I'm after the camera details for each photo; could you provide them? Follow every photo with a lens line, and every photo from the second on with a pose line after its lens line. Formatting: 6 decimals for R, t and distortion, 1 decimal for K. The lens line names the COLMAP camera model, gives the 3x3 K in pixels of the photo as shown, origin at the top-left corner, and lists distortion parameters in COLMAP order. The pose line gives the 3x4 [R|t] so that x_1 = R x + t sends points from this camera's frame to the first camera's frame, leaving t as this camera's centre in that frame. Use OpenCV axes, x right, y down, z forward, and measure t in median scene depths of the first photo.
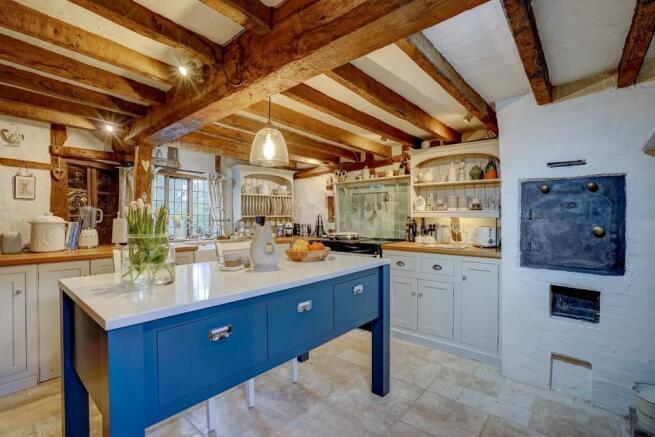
lens RADIAL K [[302.9, 0, 327.5], [0, 302.9, 215.1], [0, 0, 1]] dist [-0.060864, 0.020944]
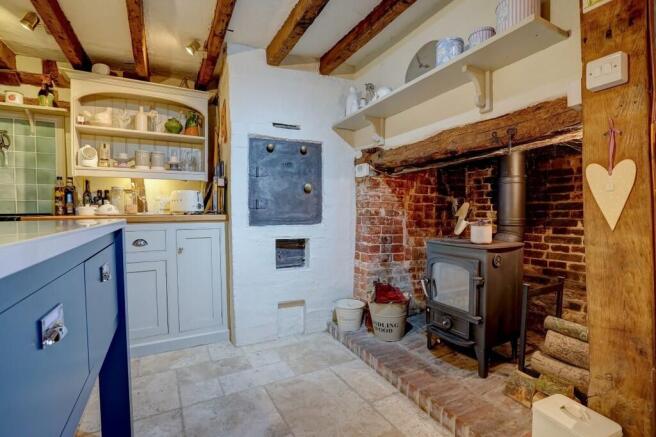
lens RADIAL K [[303.4, 0, 328.0], [0, 303.4, 215.1], [0, 0, 1]] dist [-0.060864, 0.020944]
pose [[0.350827, -0.022615, 0.936167, -0.176088], [0.003439, 0.999733, 0.022862, 0.118882], [-0.936434, -0.004801, 0.350811, 0.418868]]
